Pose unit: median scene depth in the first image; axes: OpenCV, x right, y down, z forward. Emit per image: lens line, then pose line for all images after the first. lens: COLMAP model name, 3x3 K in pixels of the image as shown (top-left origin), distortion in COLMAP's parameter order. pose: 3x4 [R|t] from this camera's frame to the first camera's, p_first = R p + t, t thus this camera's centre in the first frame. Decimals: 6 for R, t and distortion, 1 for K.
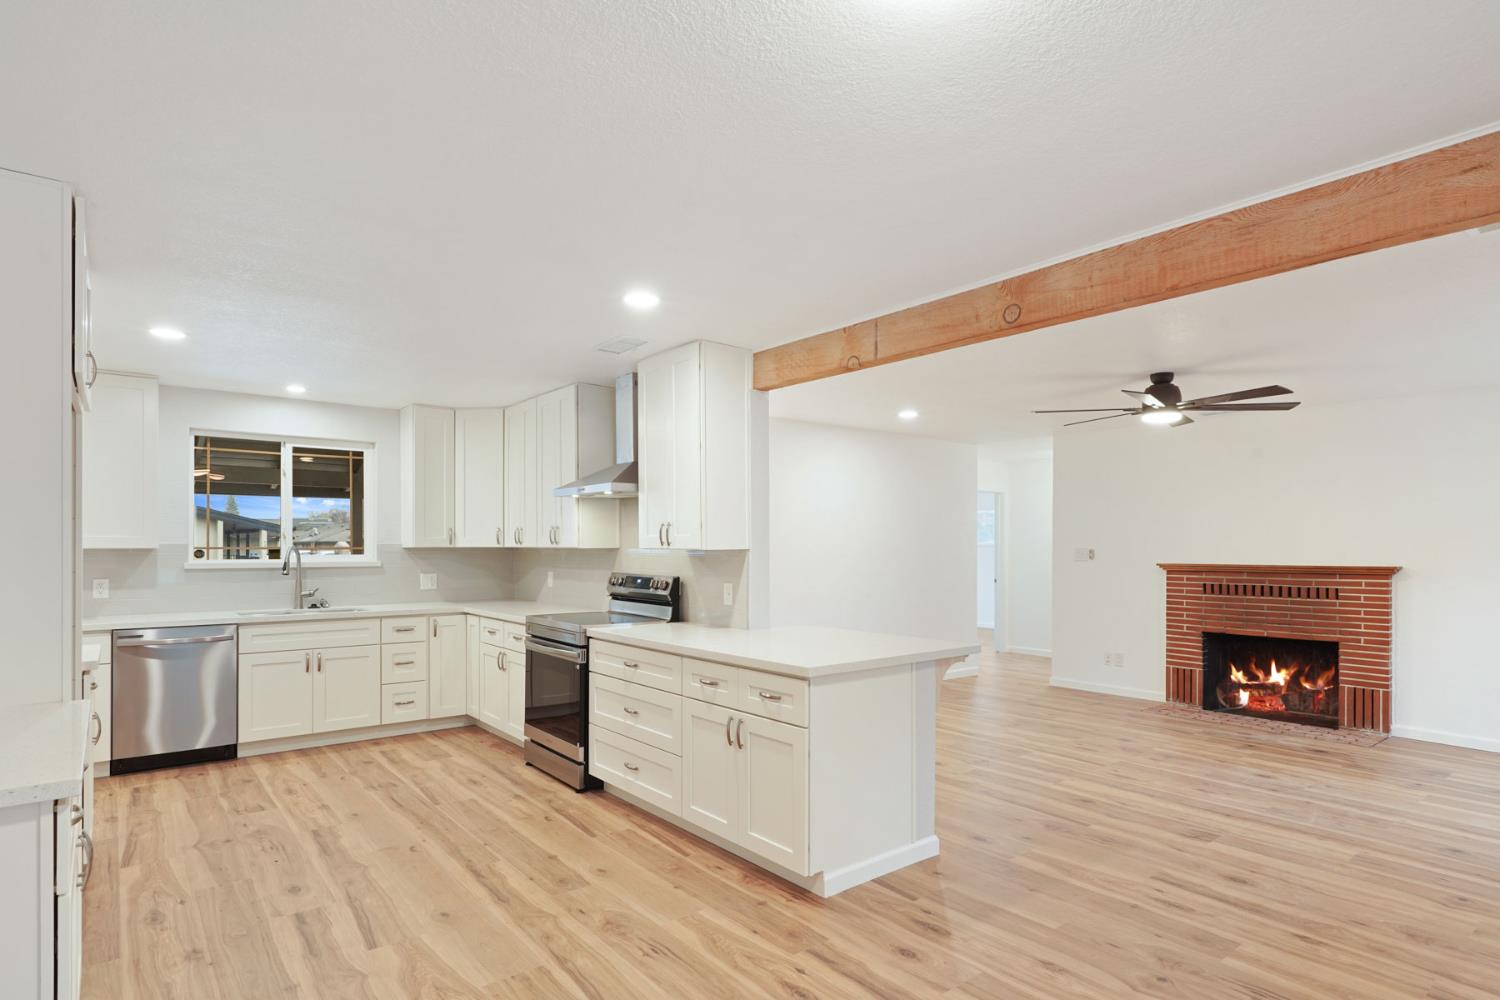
lens RADIAL K [[800.1, 0, 768.7], [0, 800.1, 547.0], [0, 0, 1]] dist [-0.003690, 0.000094]
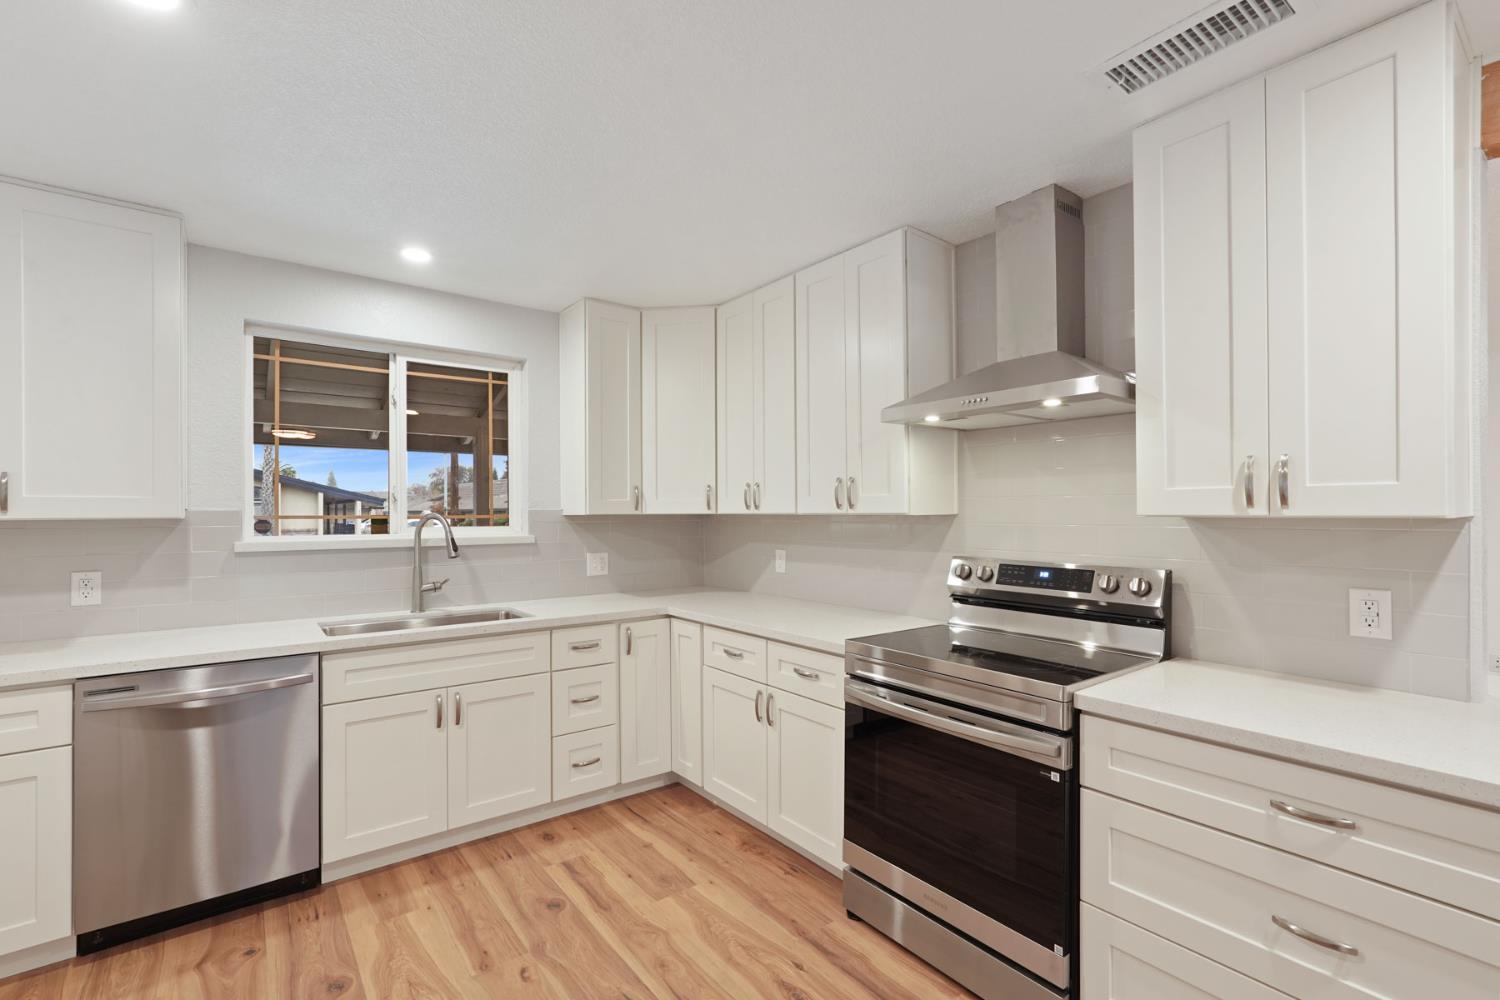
lens RADIAL K [[669.0, 0, 756.6], [0, 669.0, 512.6], [0, 0, 1]] dist [-0.013682, 0.007893]
pose [[0.999693, -0.004080, -0.024433, -0.346321], [0.004026, 0.999989, -0.002241, 0.000381], [0.024442, 0.002142, 0.999699, 0.538818]]
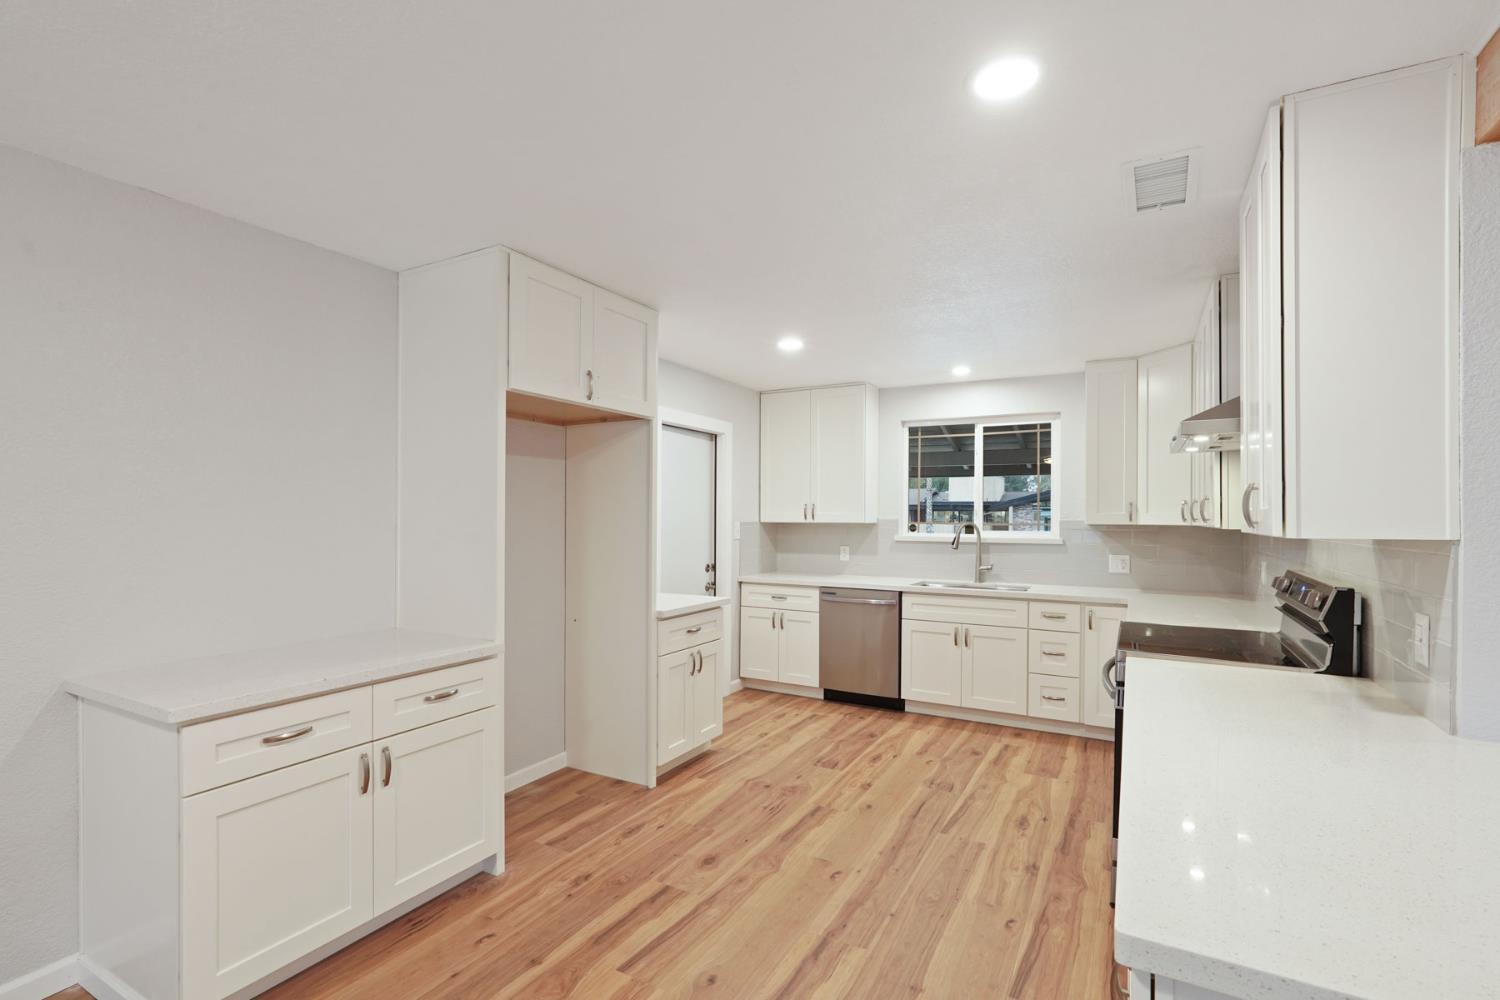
lens RADIAL K [[683.3, 0, 753.4], [0, 683.3, 522.9], [0, 0, 1]] dist [-0.000513, 0.000059]
pose [[0.368368, 0.009551, -0.929631, 0.145519], [-0.006239, 0.999950, 0.007801, -0.005813], [0.929659, 0.002926, 0.368409, 0.455791]]
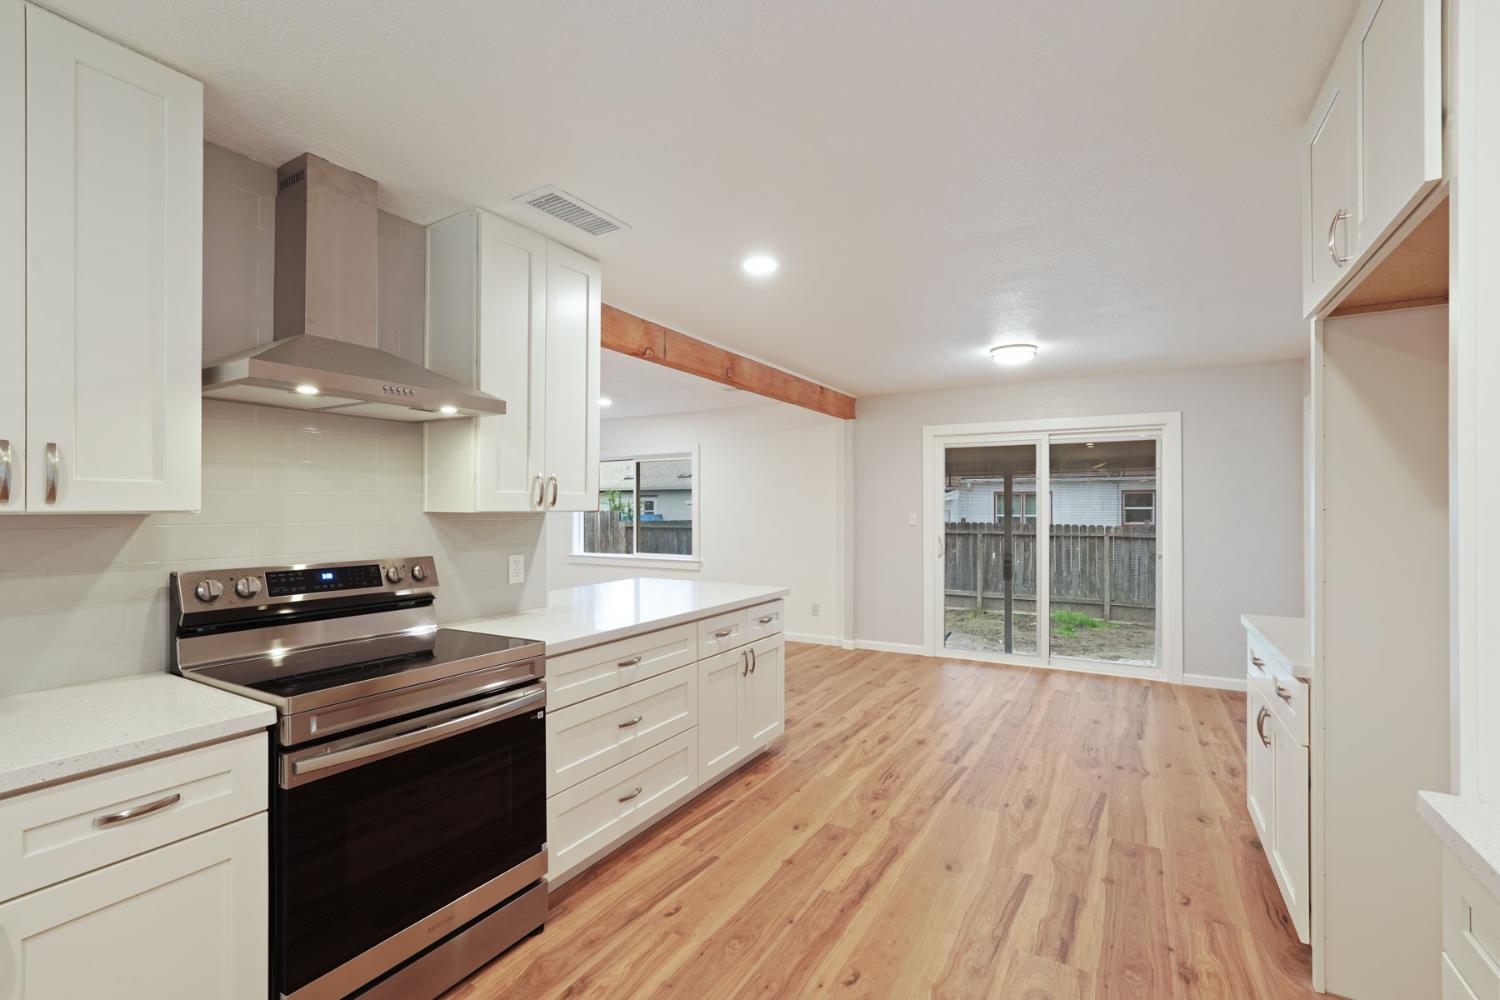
lens RADIAL K [[667.9, 0, 747.5], [0, 667.9, 506.7], [0, 0, 1]] dist [-0.000444, 0.000387]
pose [[-0.347241, 0.000456, 0.937776, -0.650432], [0.001792, 0.999998, 0.000178, -0.001043], [-0.937774, 0.001743, -0.347241, 0.895179]]
